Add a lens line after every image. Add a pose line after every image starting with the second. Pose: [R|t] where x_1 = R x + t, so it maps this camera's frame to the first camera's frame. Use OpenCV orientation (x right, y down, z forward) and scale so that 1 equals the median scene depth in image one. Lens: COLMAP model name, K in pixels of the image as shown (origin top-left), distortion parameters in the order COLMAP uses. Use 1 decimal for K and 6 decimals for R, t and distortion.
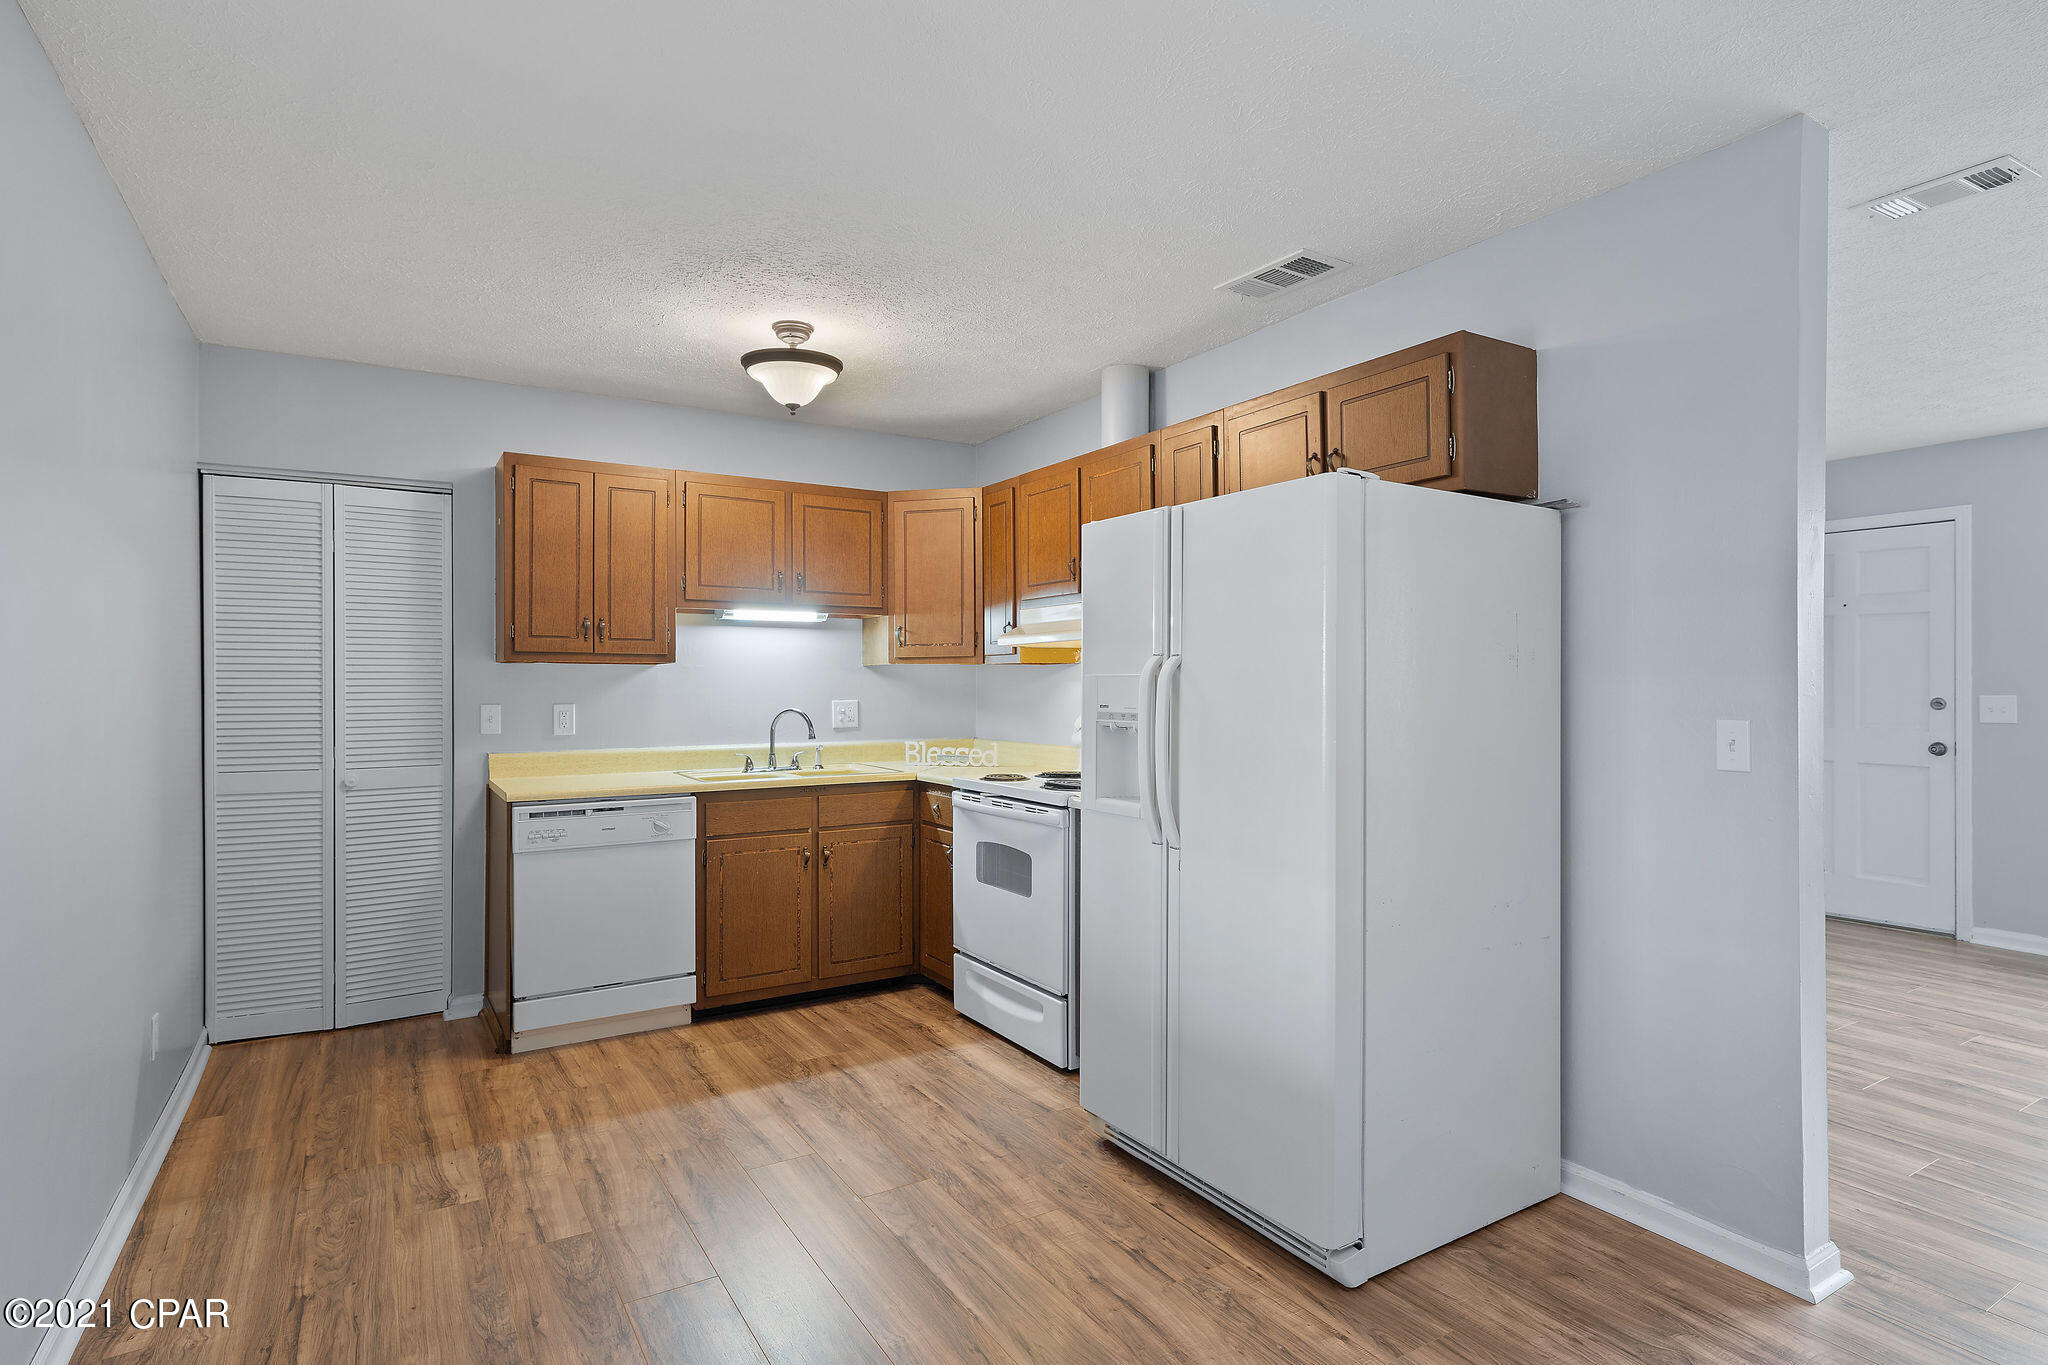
lens RADIAL K [[1057.9, 0, 1024.0], [0, 1057.9, 682.5], [0, 0, 1]] dist [0.013976, 0.000256]
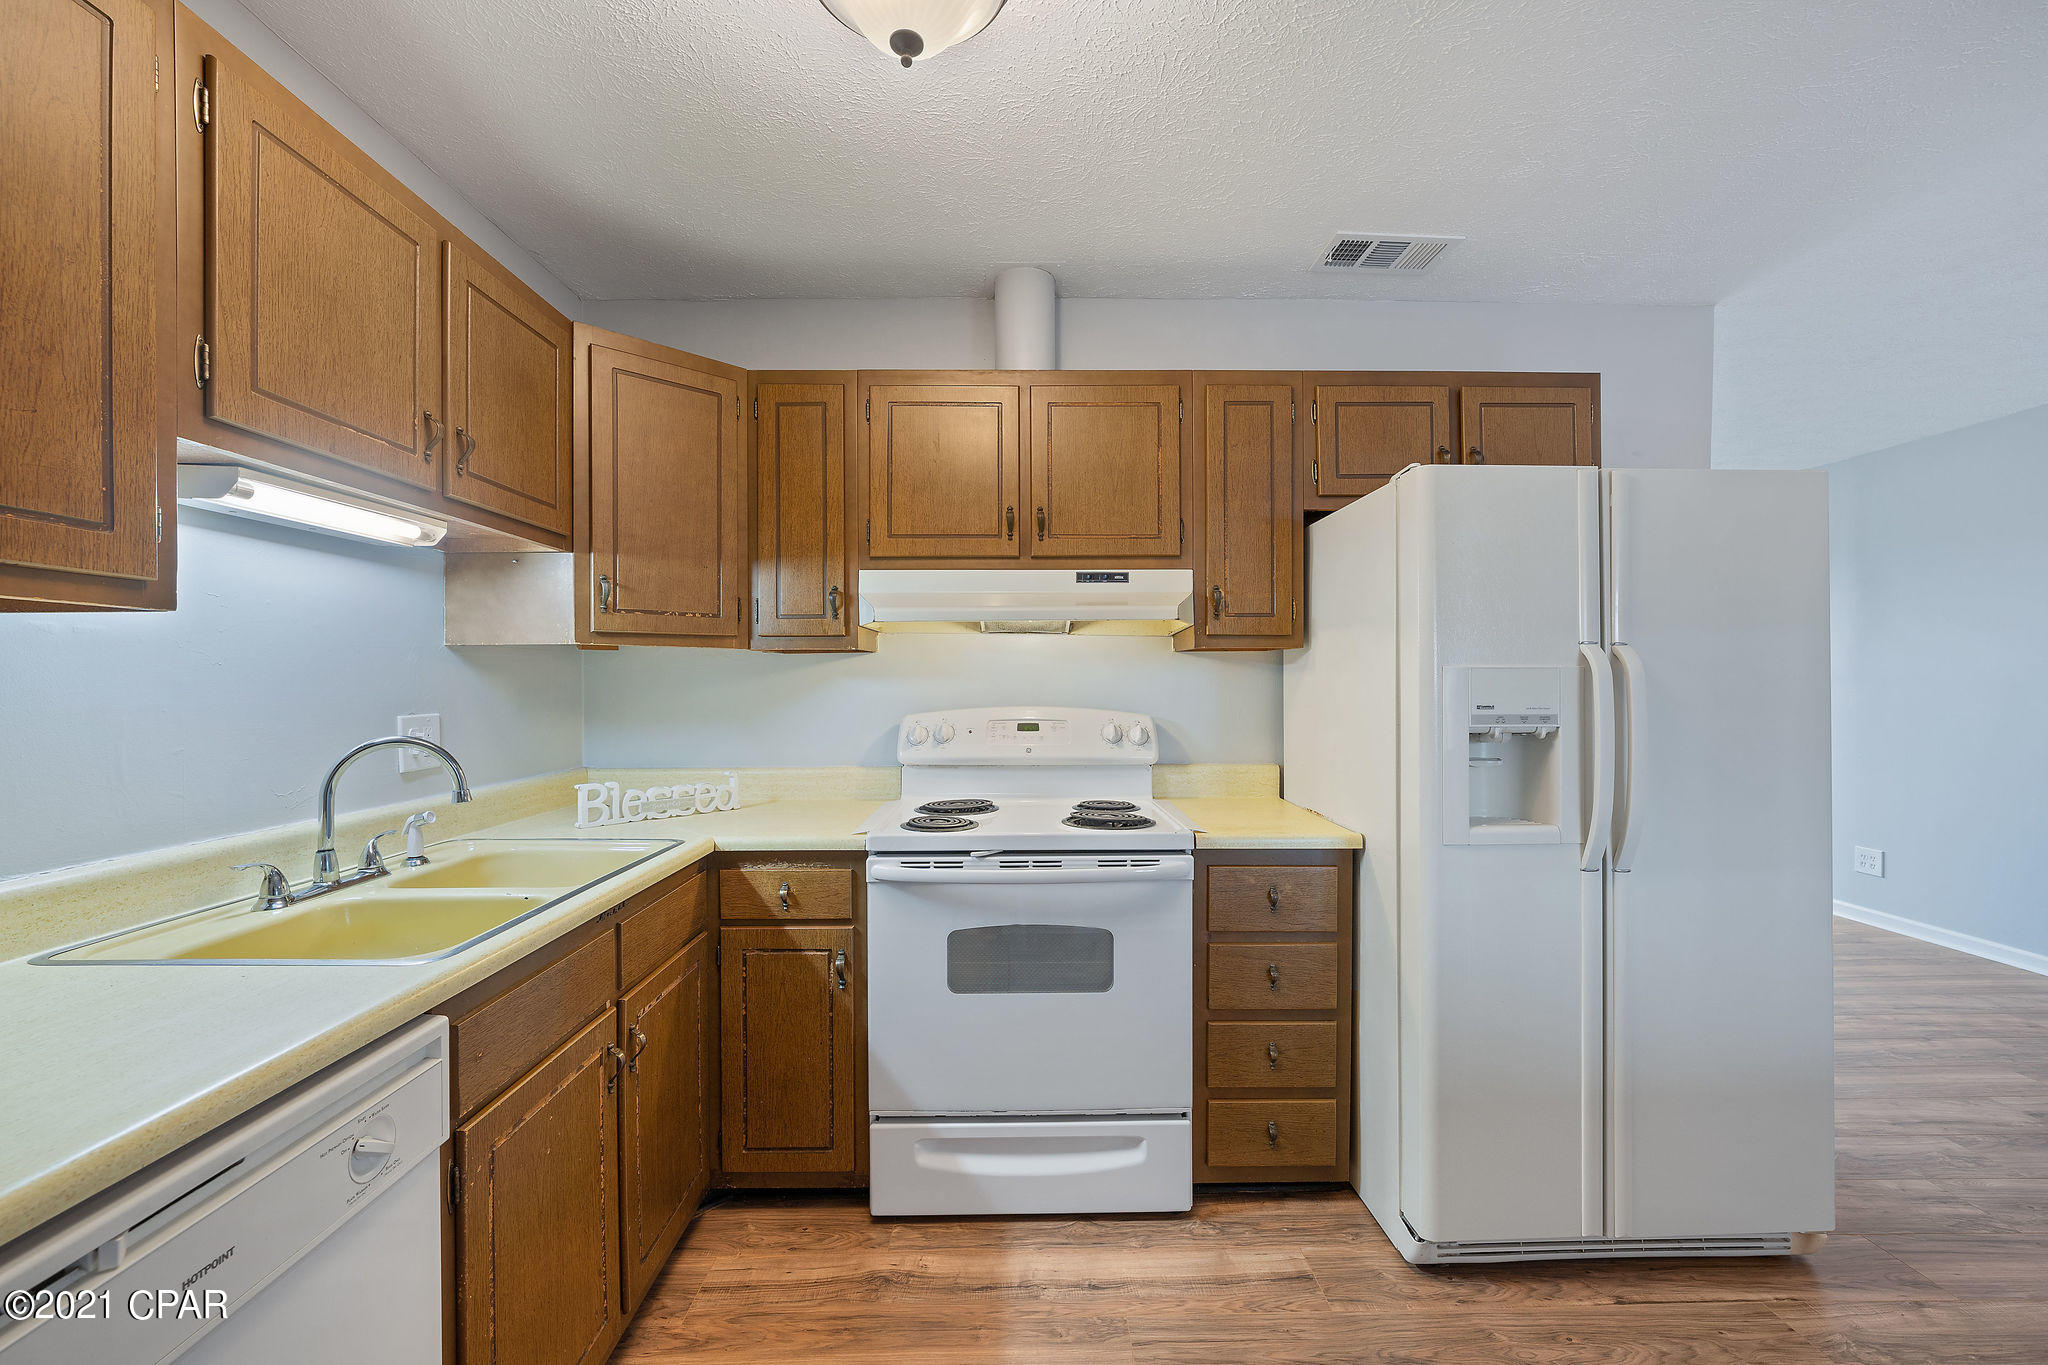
lens RADIAL K [[818.5, 0, 1030.0], [0, 818.5, 683.0], [0, 0, 1]] dist [-0.019180, 0.005953]
pose [[0.510393, -0.001041, 0.859941, -0.413151], [0.001333, 0.999999, 0.000420, 0.002818], [-0.859940, 0.000932, 0.510394, 0.674255]]
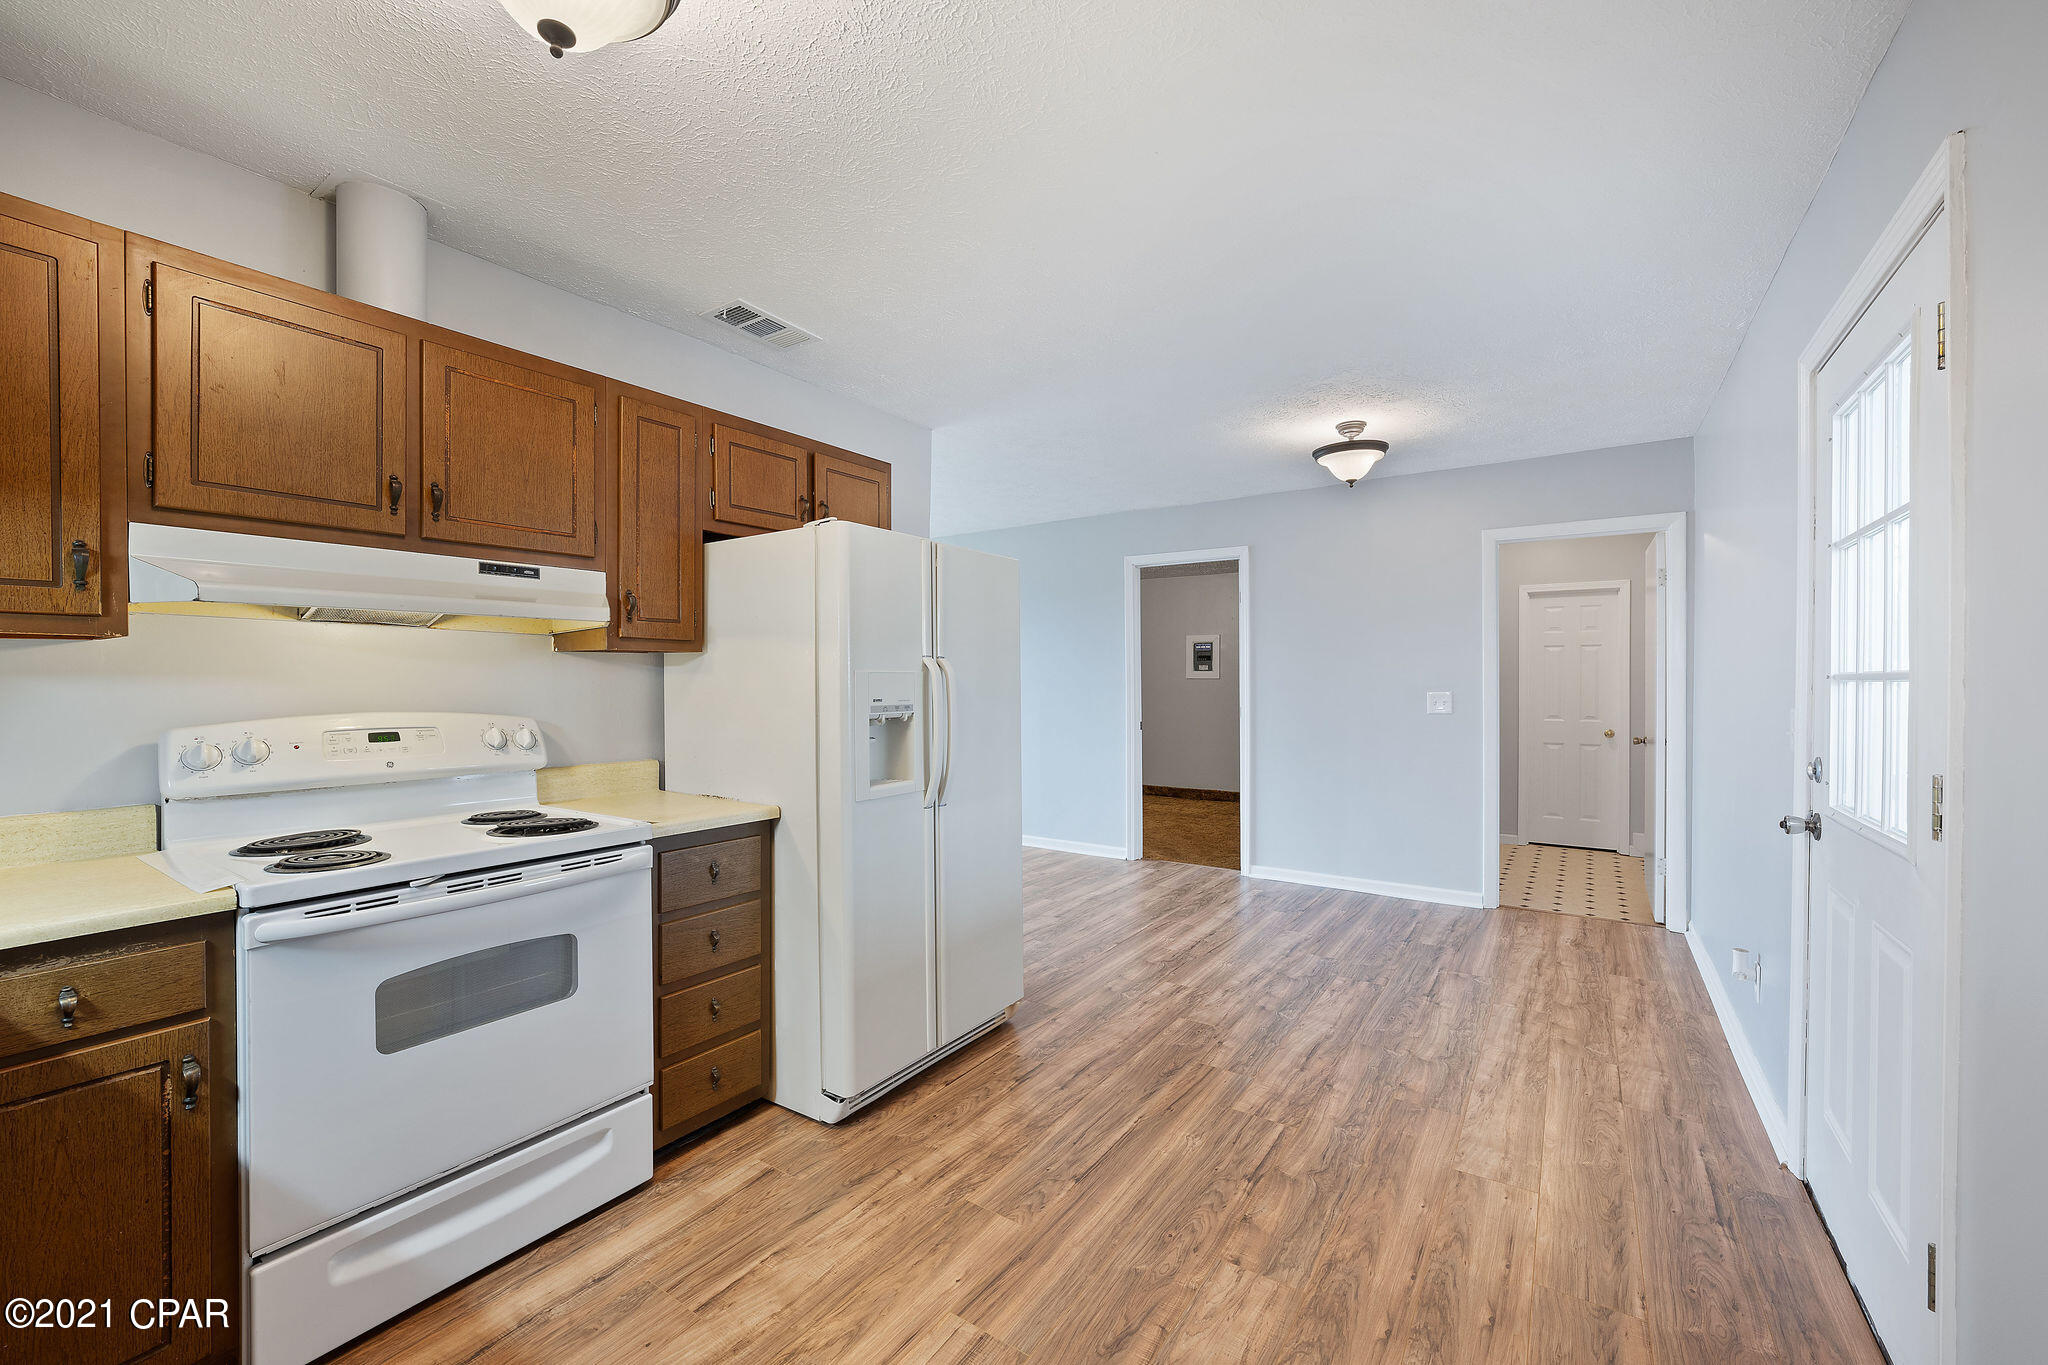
lens RADIAL K [[818.5, 0, 1030.0], [0, 818.5, 683.0], [0, 0, 1]] dist [-0.019180, 0.005953]
pose [[-0.413506, -0.002470, 0.910498, -0.512643], [0.001964, 0.999992, 0.003605, 0.001313], [-0.910499, 0.003279, -0.413498, 0.825579]]
